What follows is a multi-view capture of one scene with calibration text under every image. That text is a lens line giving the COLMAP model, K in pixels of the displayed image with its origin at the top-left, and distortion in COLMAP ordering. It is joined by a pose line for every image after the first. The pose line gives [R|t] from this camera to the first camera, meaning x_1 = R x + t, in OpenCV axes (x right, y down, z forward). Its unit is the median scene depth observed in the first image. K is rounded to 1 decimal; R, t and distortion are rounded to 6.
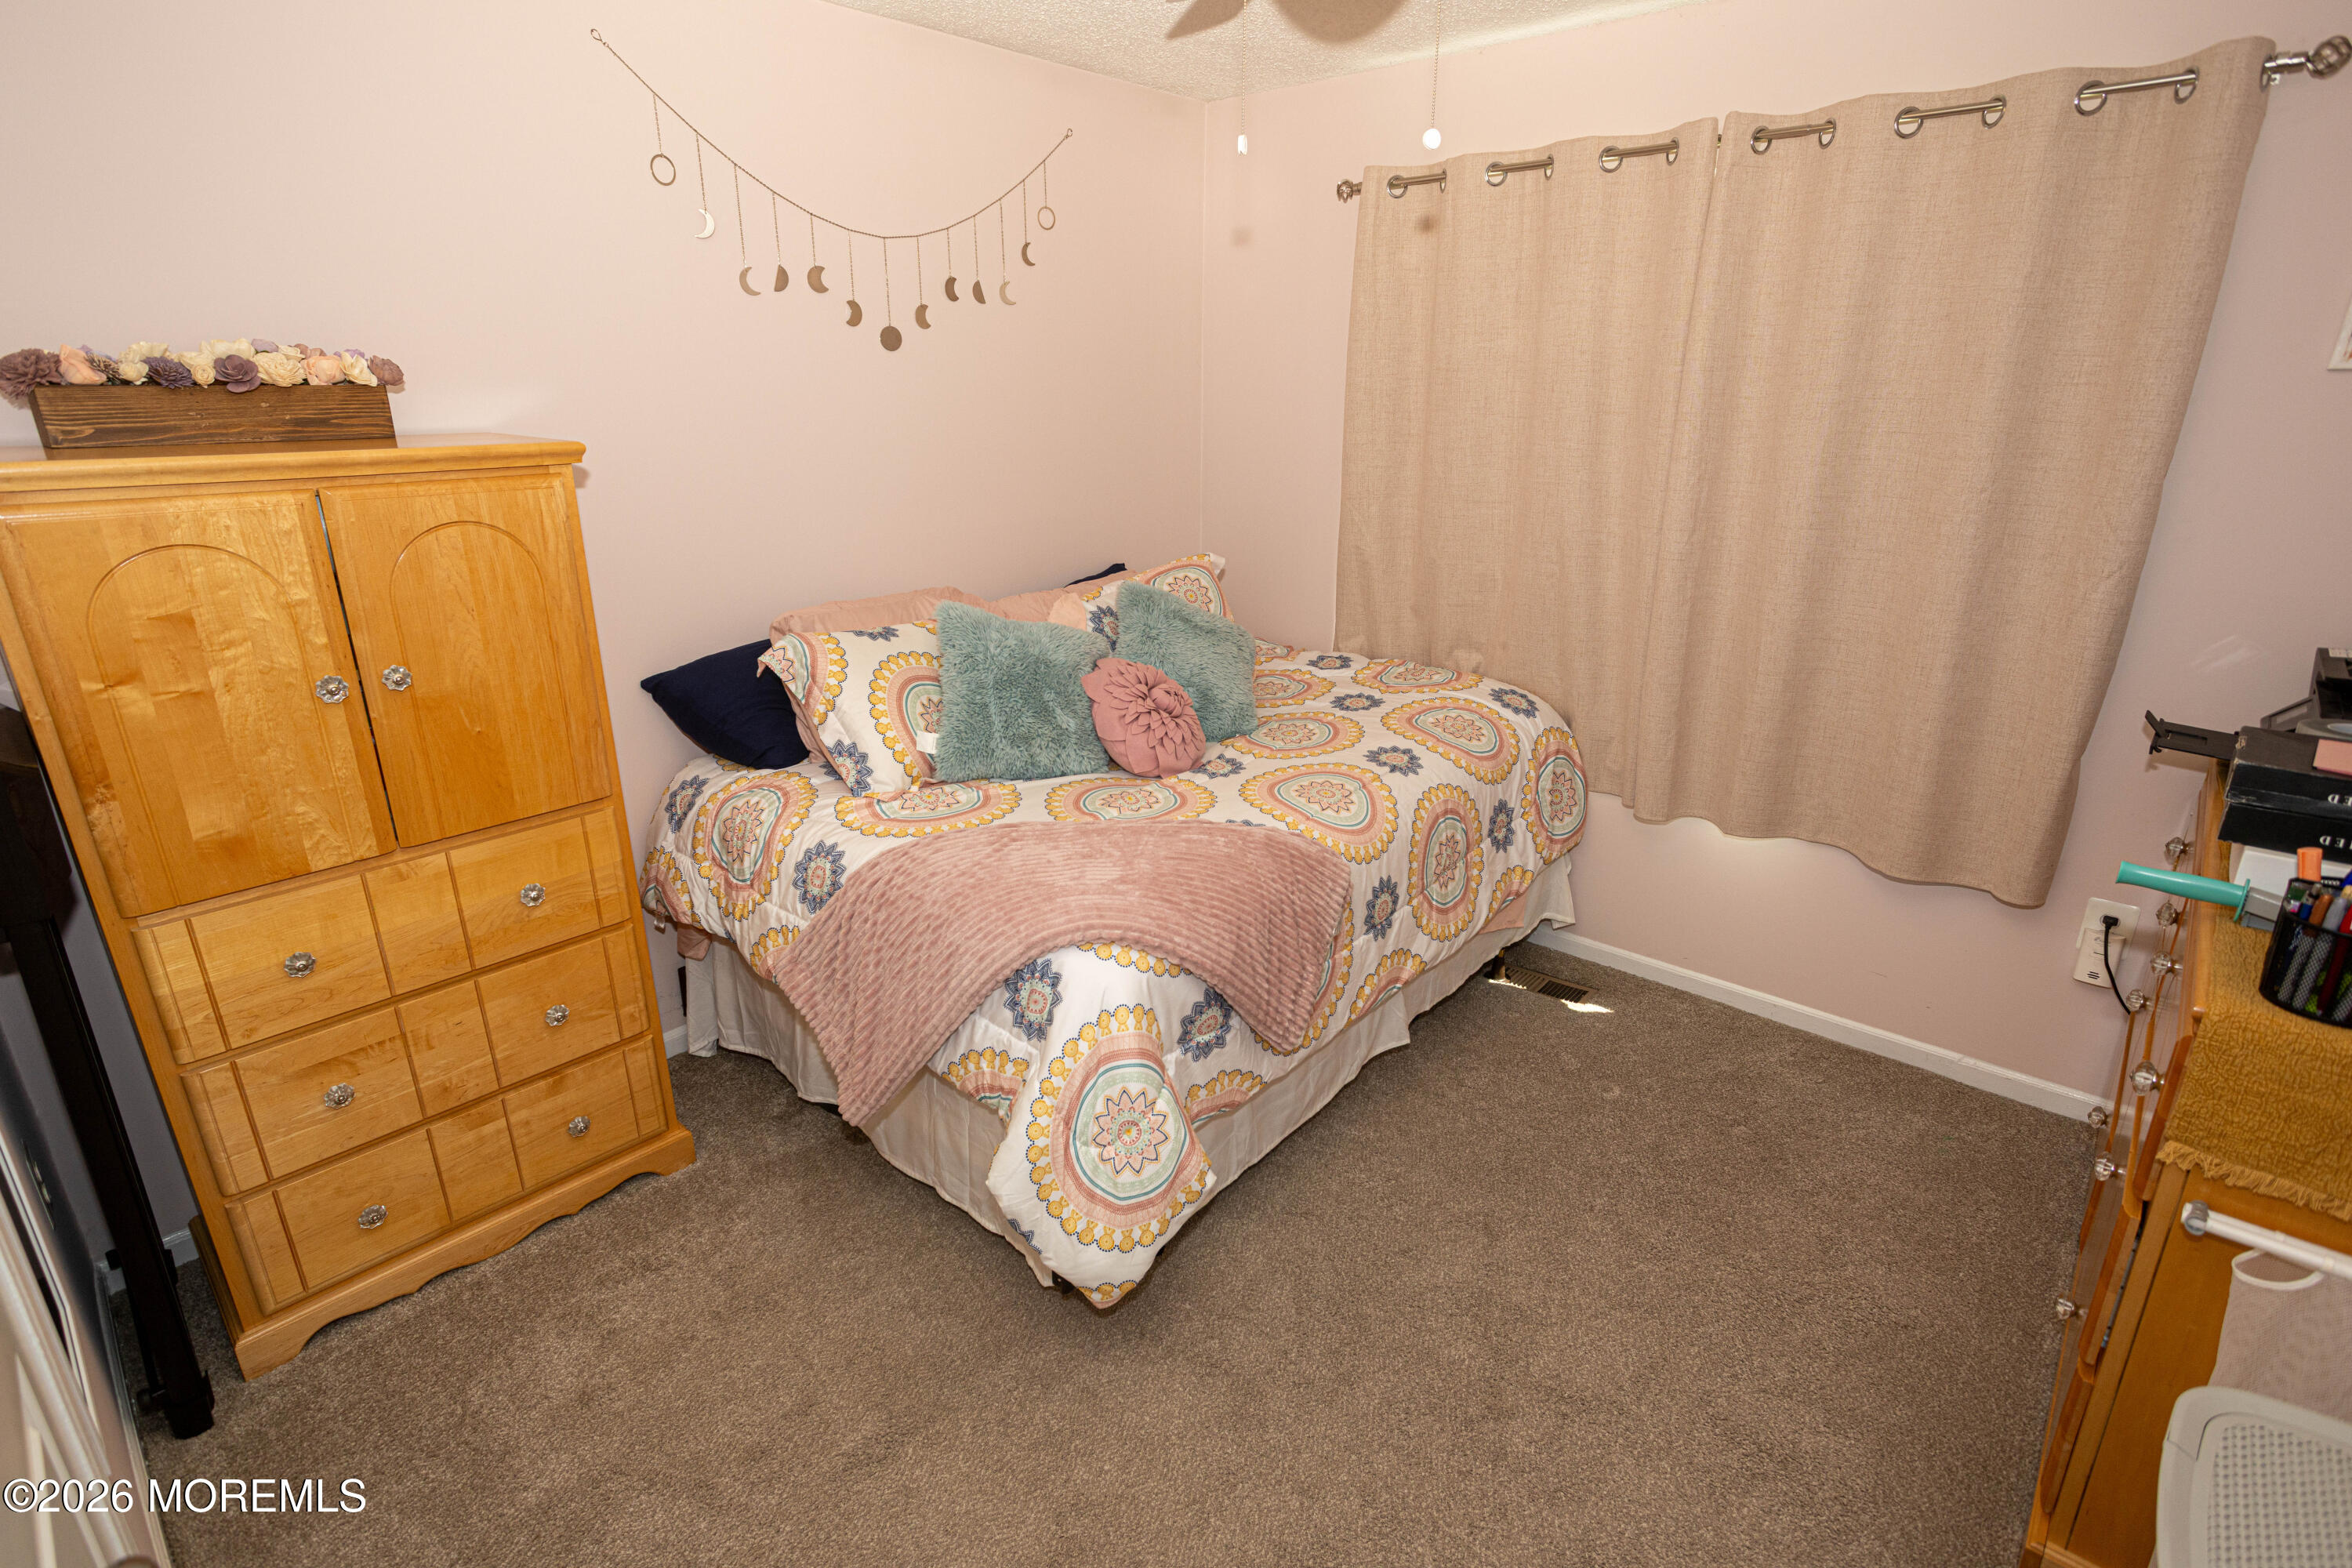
lens RADIAL K [[1155.0, 0, 1164.2], [0, 1155.0, 787.2], [0, 0, 1]] dist [-0.055398, 0.029116]
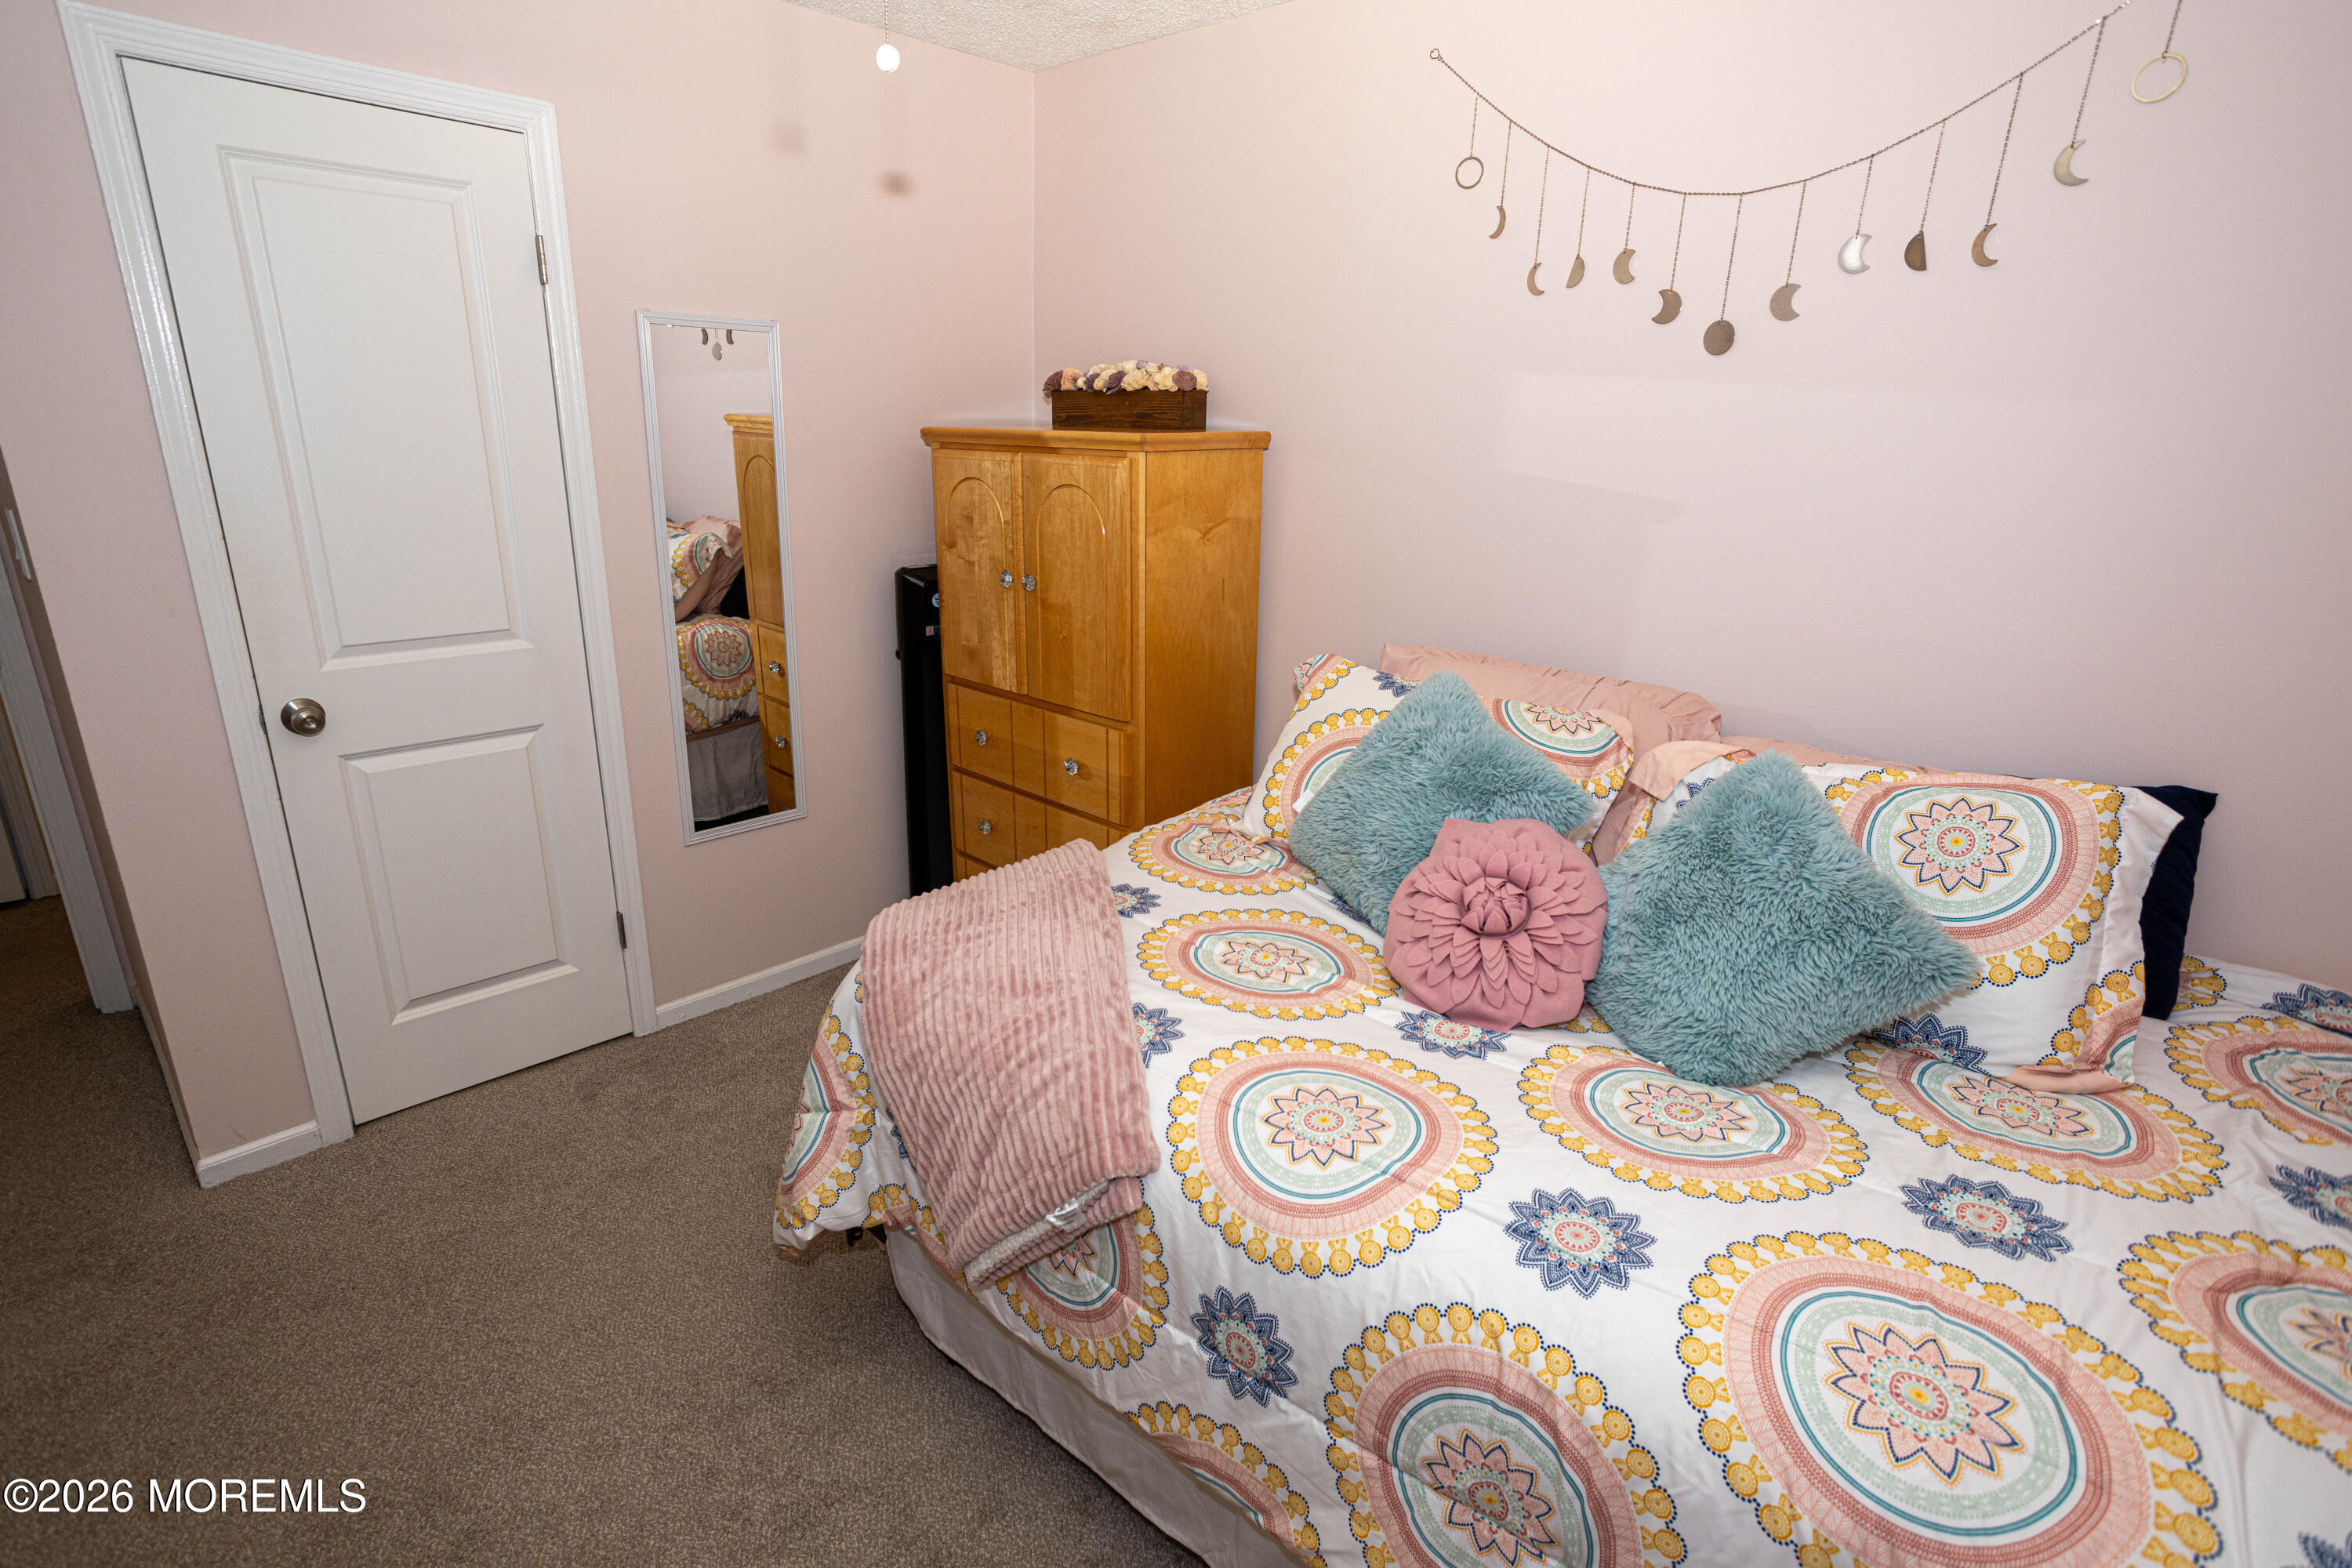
lens RADIAL K [[1155.0, 0, 1164.2], [0, 1155.0, 787.2], [0, 0, 1]] dist [-0.055398, 0.029116]
pose [[-0.023877, 0.303002, -0.952691, 0.558790], [-0.357474, 0.887368, 0.291186, -0.241998], [0.933618, 0.347515, 0.087128, 0.760909]]
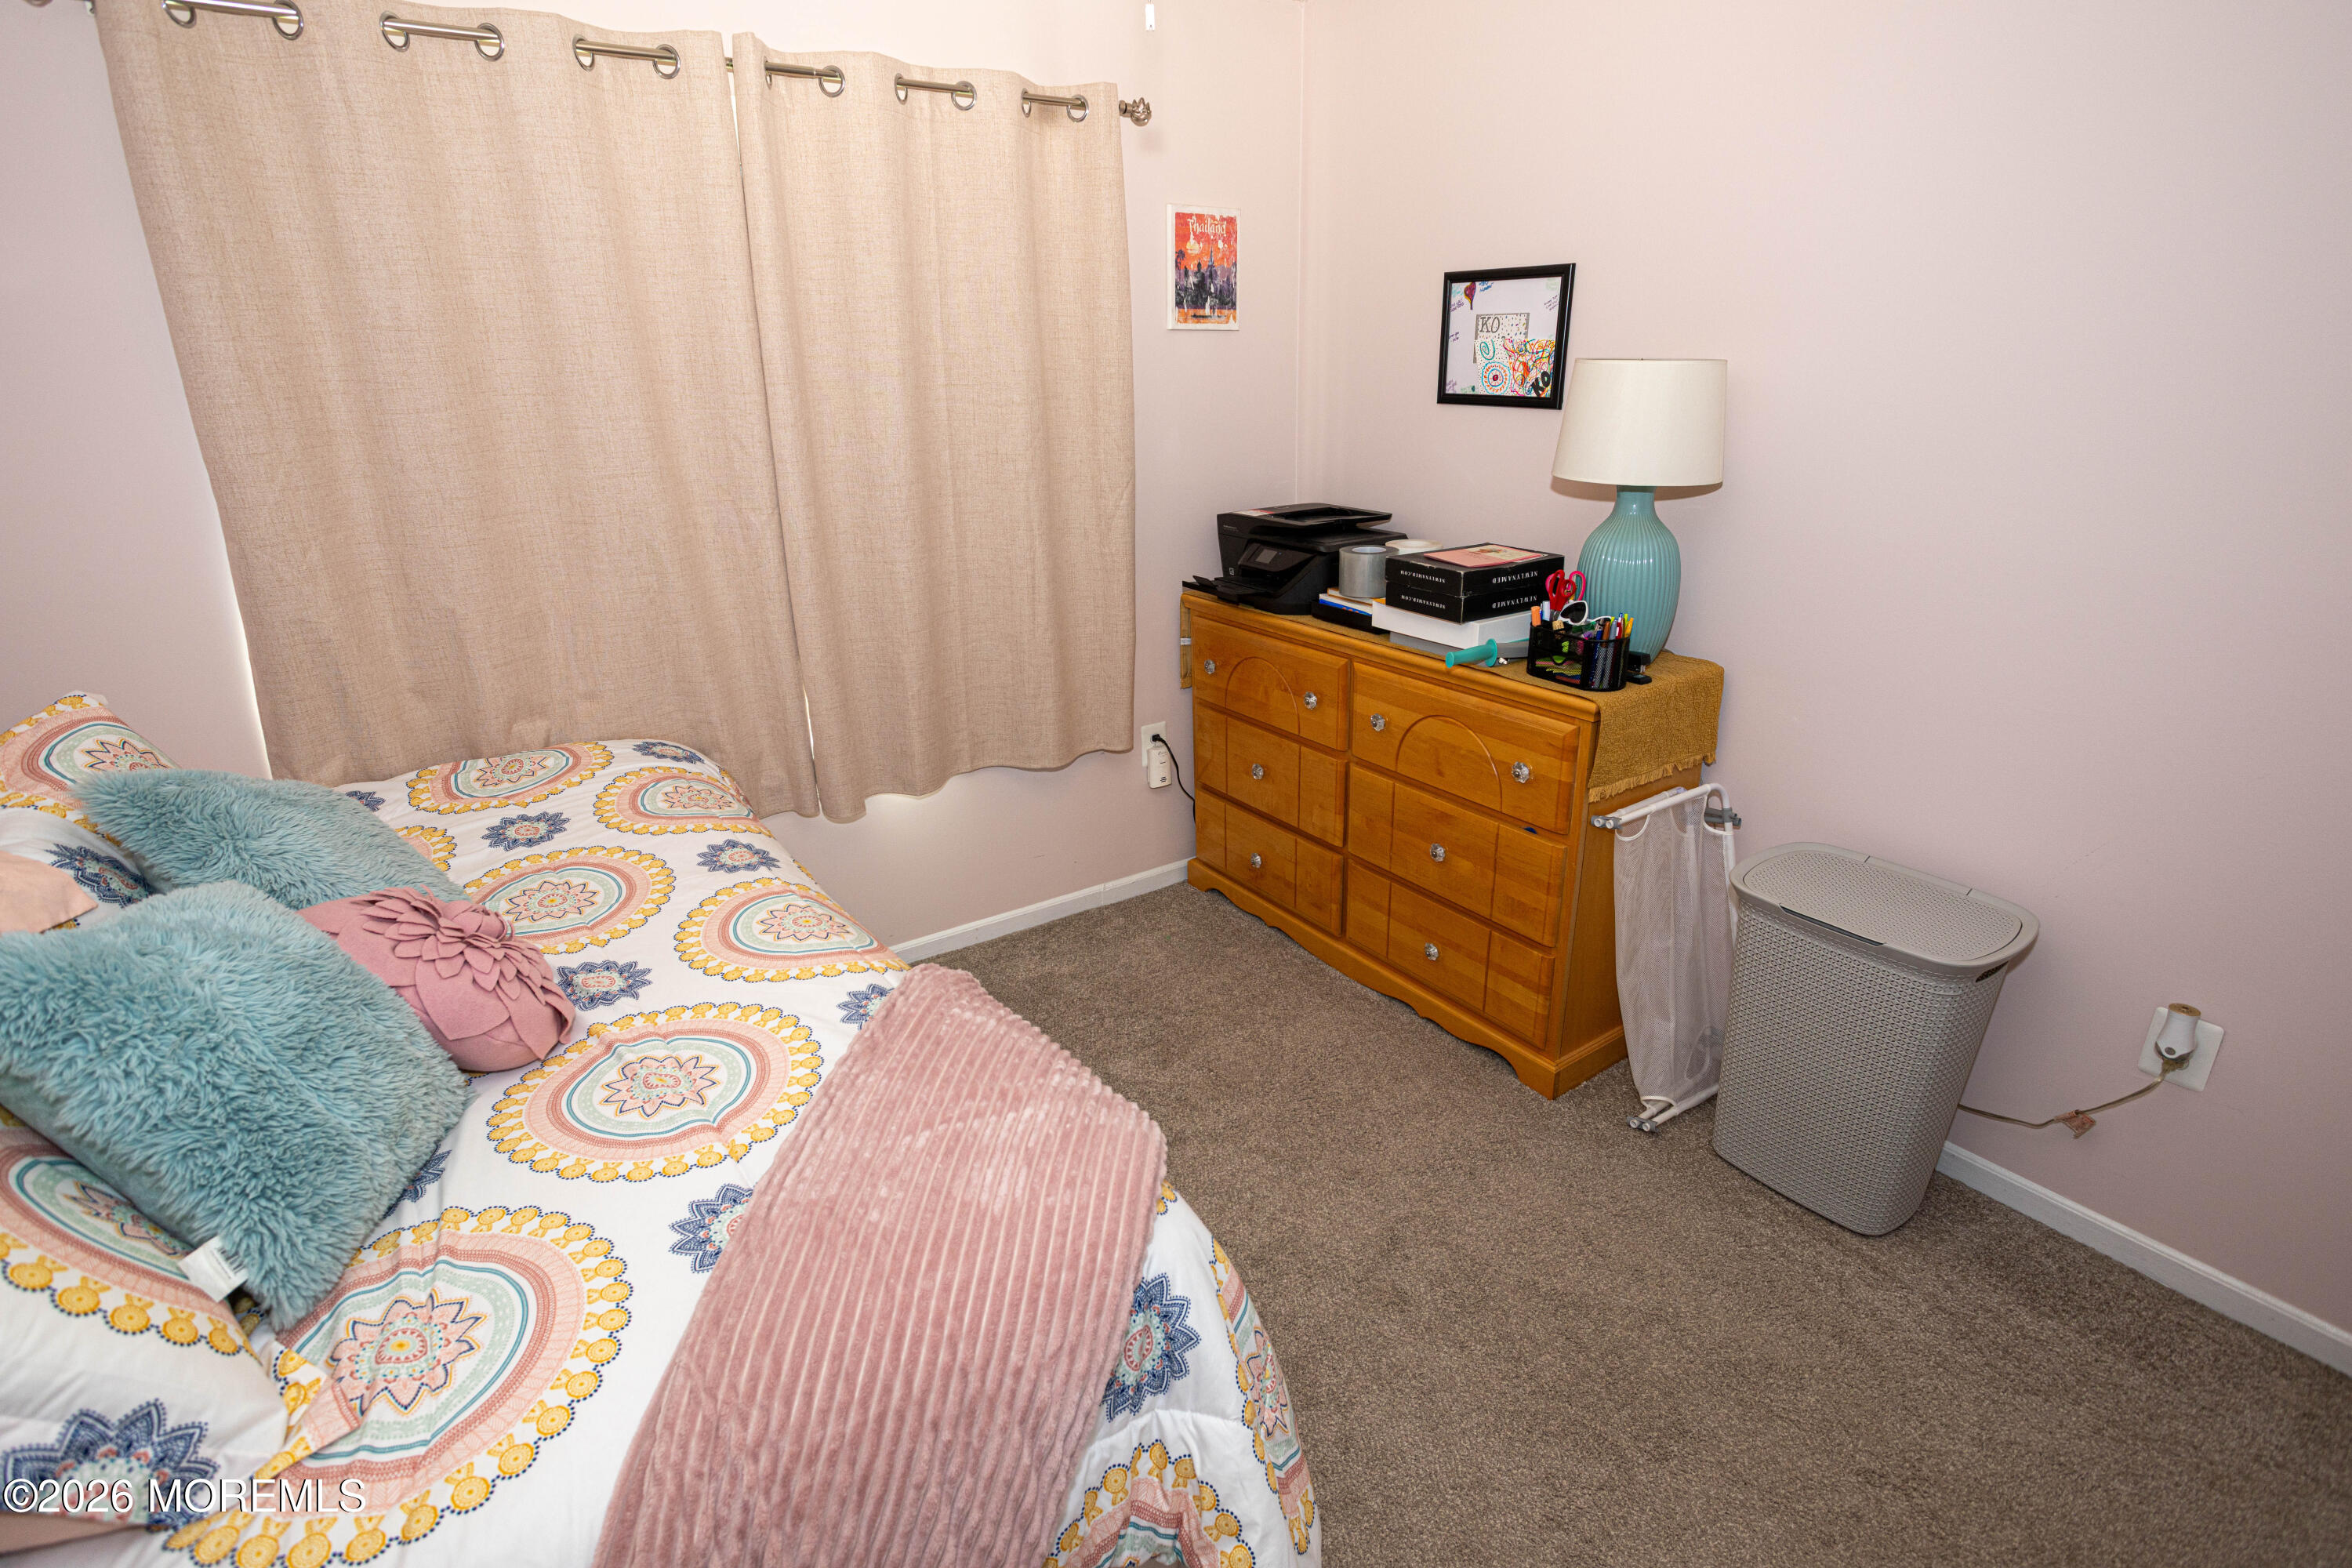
lens RADIAL K [[1158.6, 0, 1165.5], [0, 1158.6, 786.6], [0, 0, 1]] dist [-0.063834, 0.043850]
pose [[0.221047, -0.343962, 0.912595, -0.396709], [0.328538, 0.907311, 0.262392, -0.169178], [-0.918260, 0.241821, 0.313562, 0.505892]]
